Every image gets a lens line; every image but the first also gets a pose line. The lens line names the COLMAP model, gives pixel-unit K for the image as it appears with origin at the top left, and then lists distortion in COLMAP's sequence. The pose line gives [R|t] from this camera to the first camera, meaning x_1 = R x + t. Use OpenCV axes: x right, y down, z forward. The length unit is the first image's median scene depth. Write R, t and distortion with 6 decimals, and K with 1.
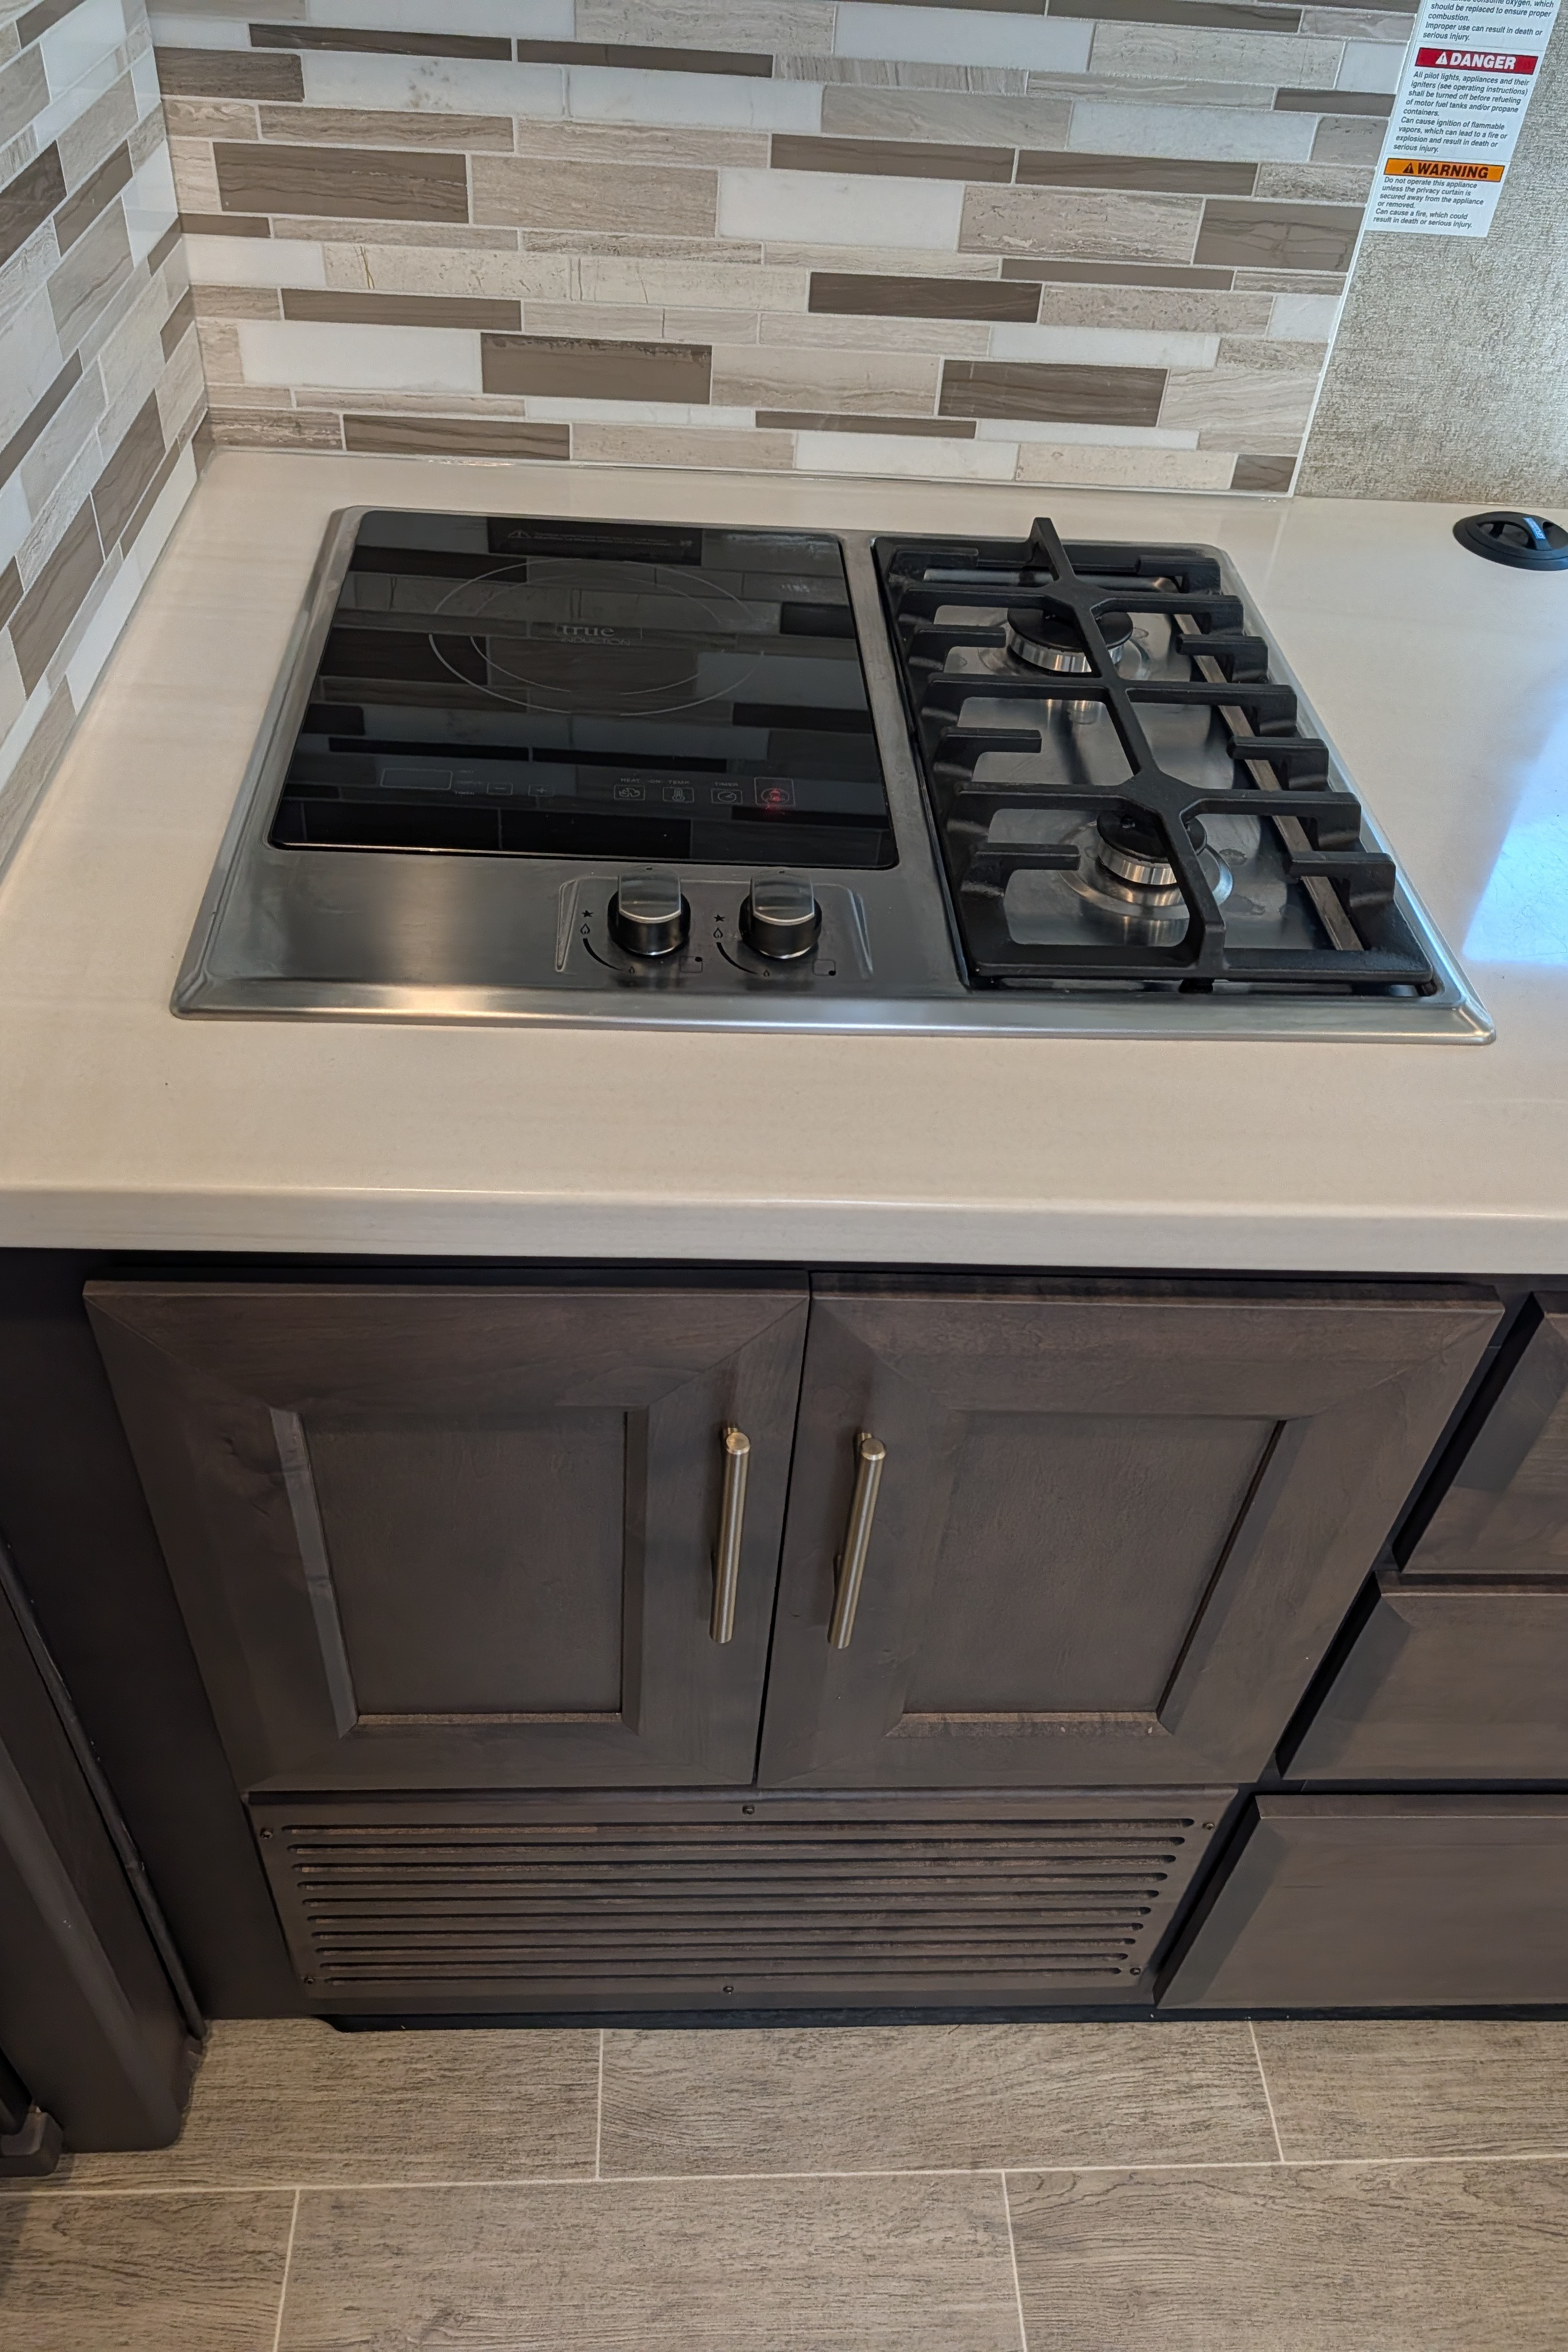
lens RADIAL K [[1701.8, 0, 762.7], [0, 1701.8, 1147.7], [0, 0, 1]] dist [0.008653, -0.007769]
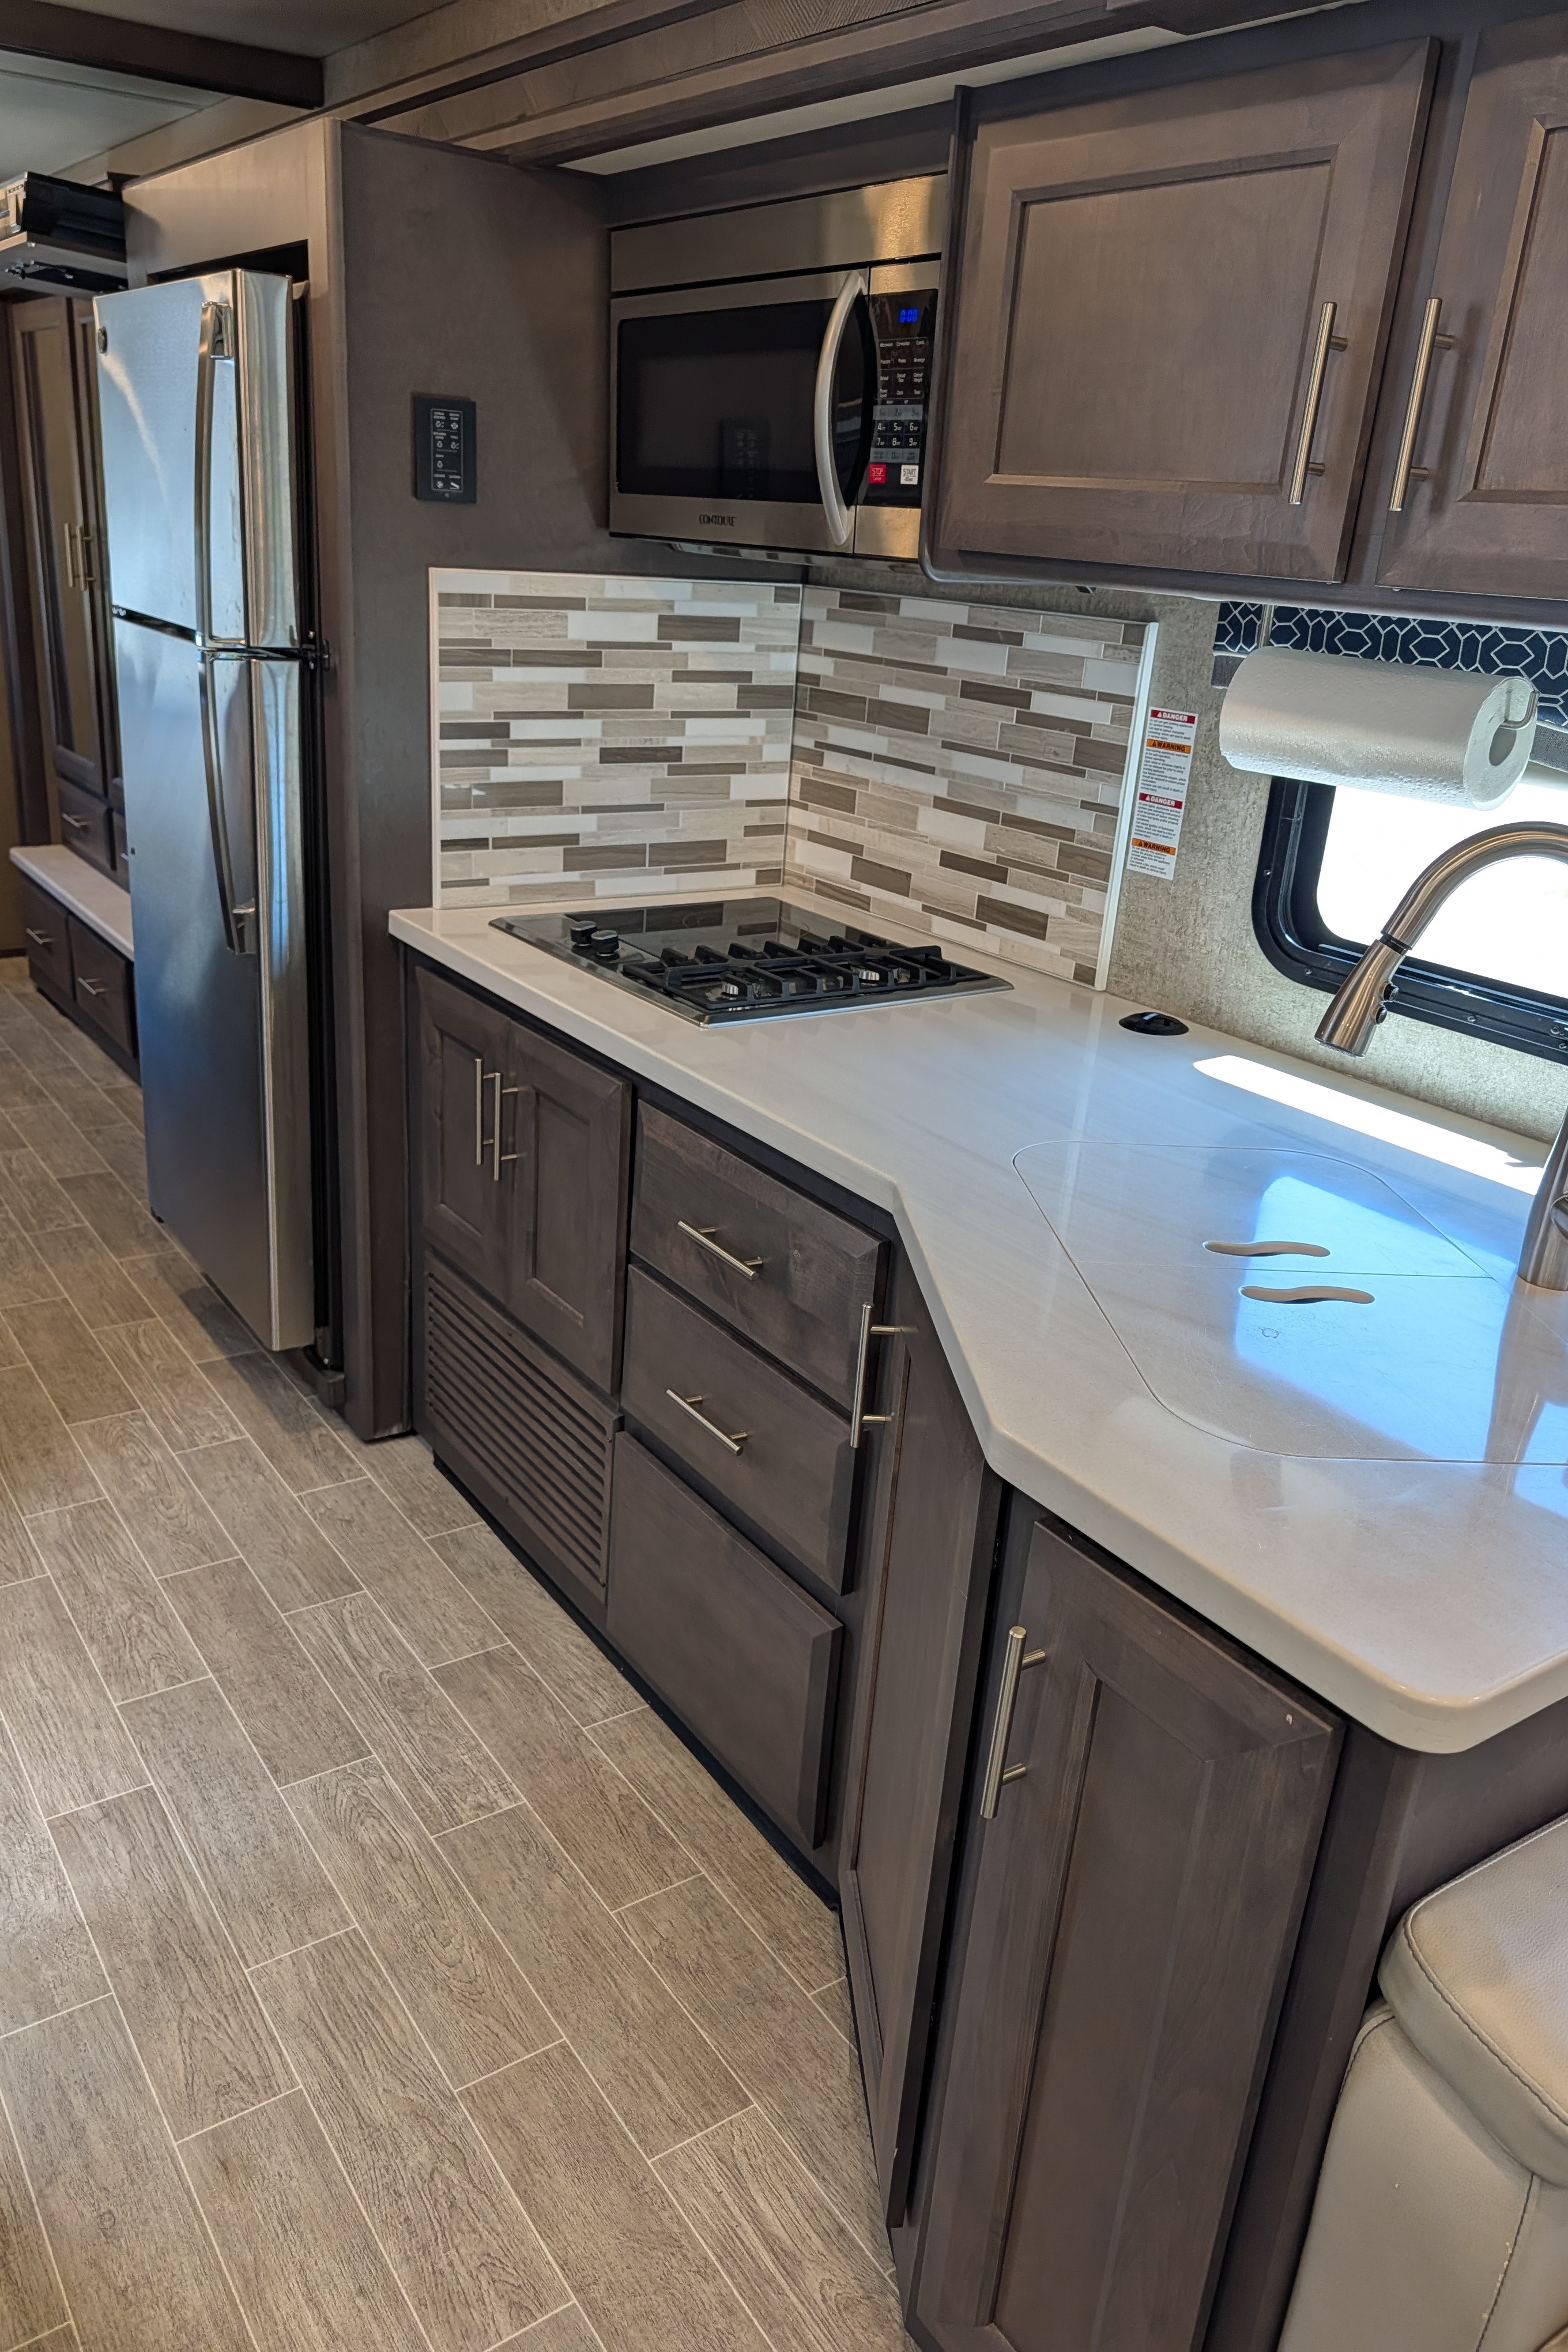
lens RADIAL K [[1701.8, 0, 794.8], [0, 1701.8, 1172.0], [0, 0, 1]] dist [0.008653, -0.007769]
pose [[0.546097, 0.269037, -0.793345, 1.890624], [-0.585474, 0.799915, -0.131744, 0.263523], [0.599165, 0.536428, 0.594345, -0.267764]]
